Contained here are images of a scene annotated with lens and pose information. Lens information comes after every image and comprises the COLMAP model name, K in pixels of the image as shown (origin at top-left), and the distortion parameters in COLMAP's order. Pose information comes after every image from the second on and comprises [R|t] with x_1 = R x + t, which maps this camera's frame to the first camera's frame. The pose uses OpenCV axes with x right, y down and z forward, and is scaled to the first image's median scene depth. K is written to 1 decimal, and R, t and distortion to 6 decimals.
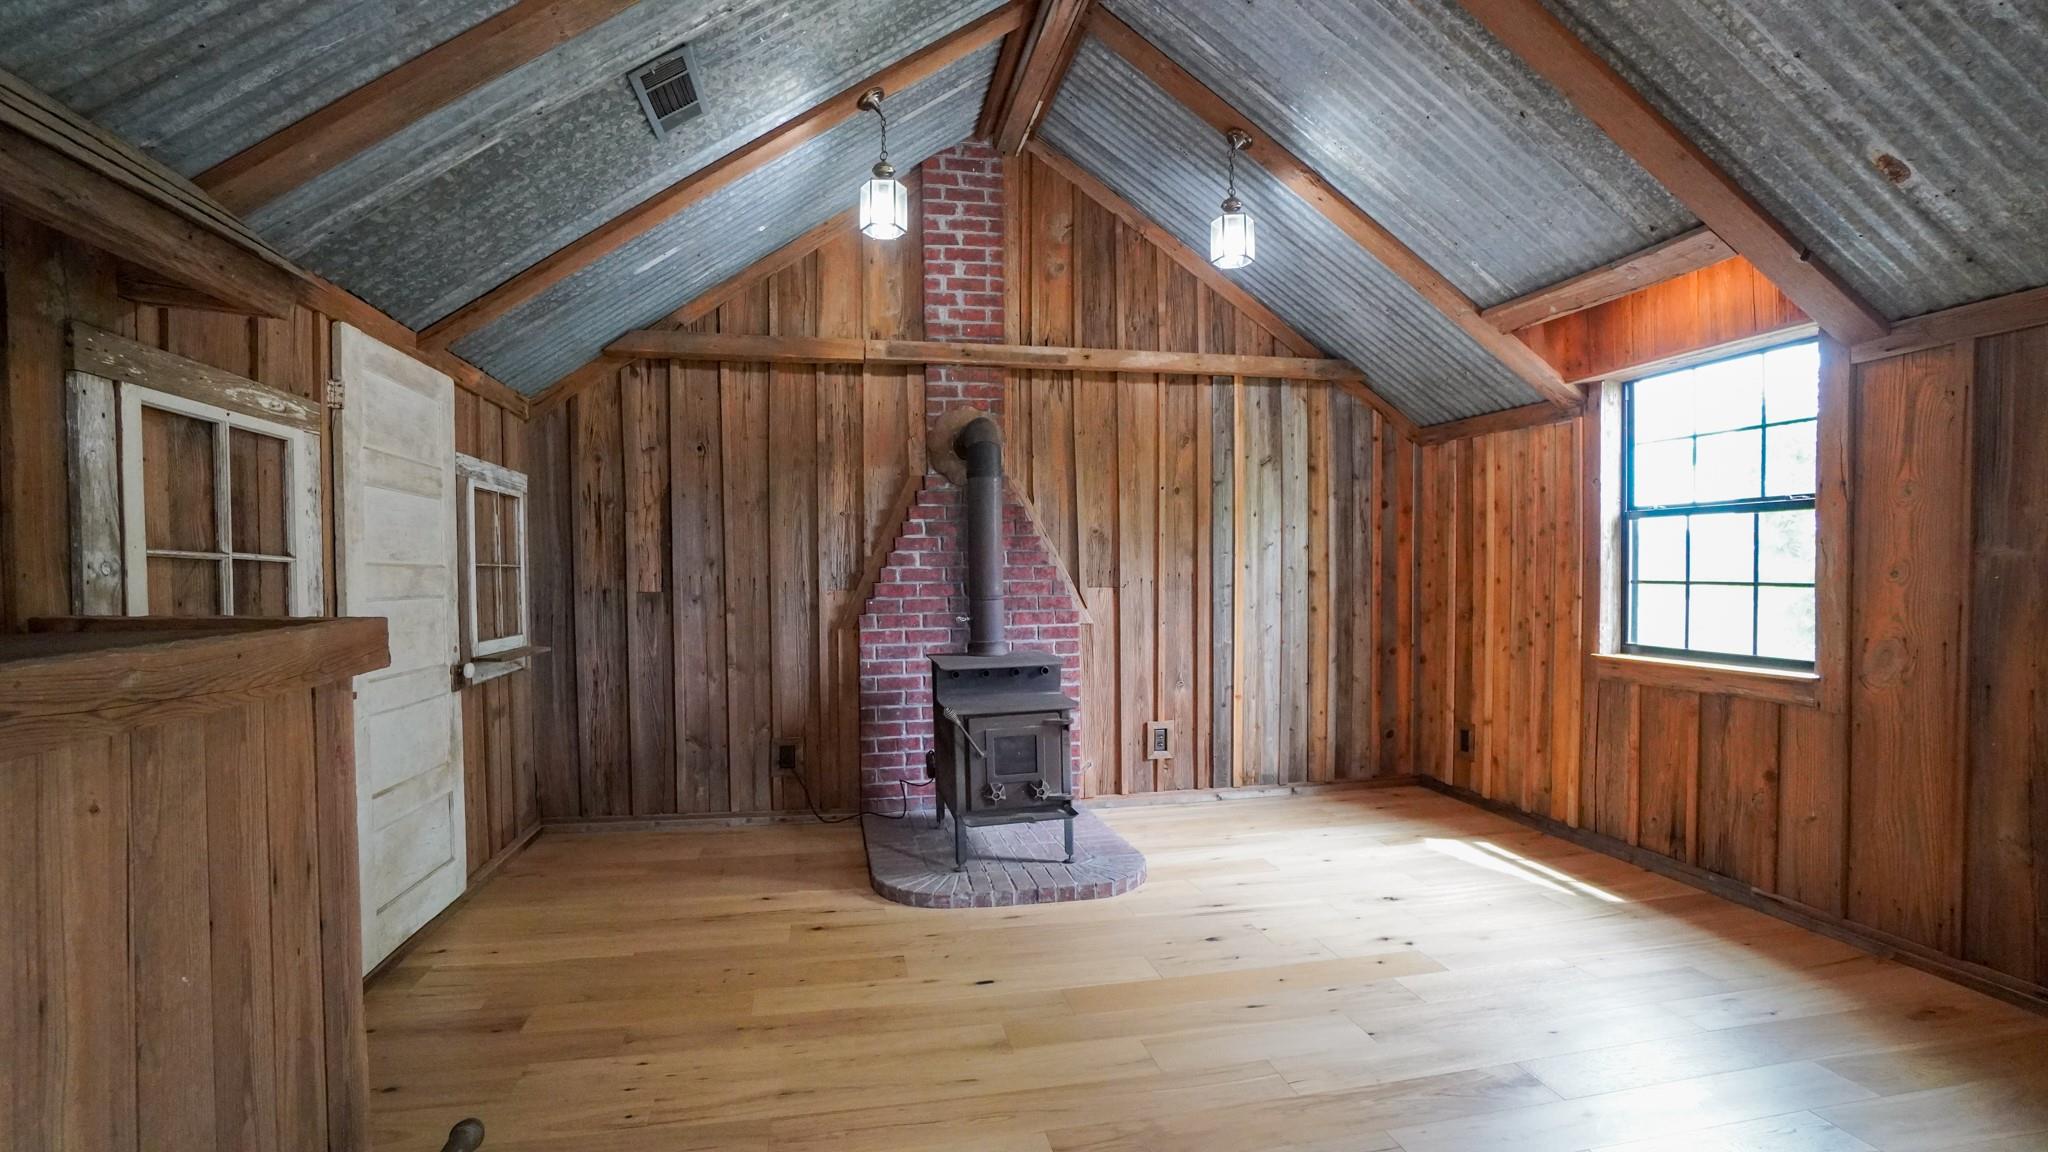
lens RADIAL K [[900.2, 0, 1024.0], [0, 900.2, 576.0], [0, 0, 1]] dist [-0.057078, 0.022232]
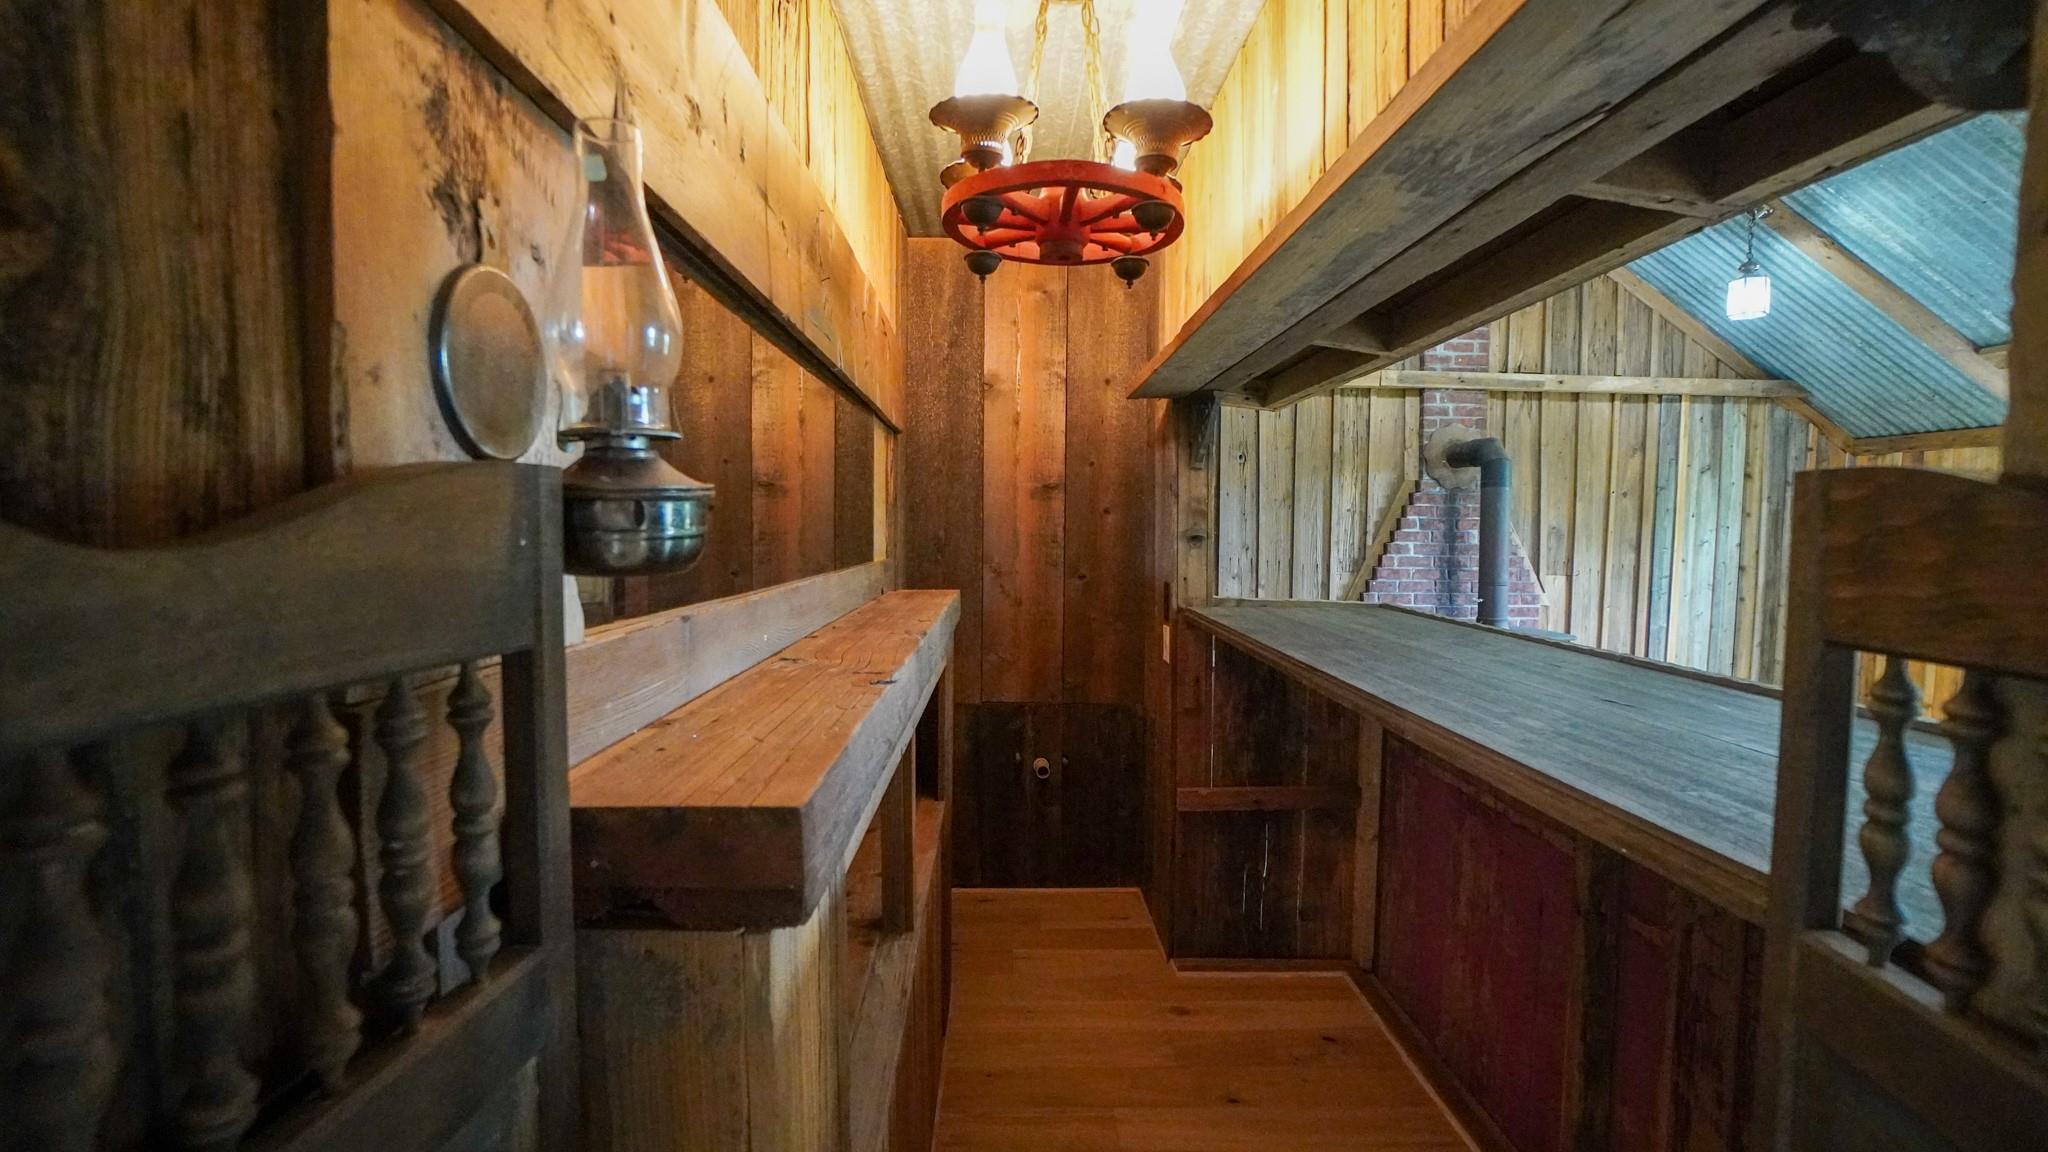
lens RADIAL K [[900.2, 0, 1024.0], [0, 900.2, 576.0], [0, 0, 1]] dist [-0.057078, 0.022232]
pose [[0.981764, 0.030889, -0.187575, -0.389234], [-0.023002, 0.998763, 0.044082, -0.022007], [0.188705, -0.038964, 0.981261, -0.282991]]
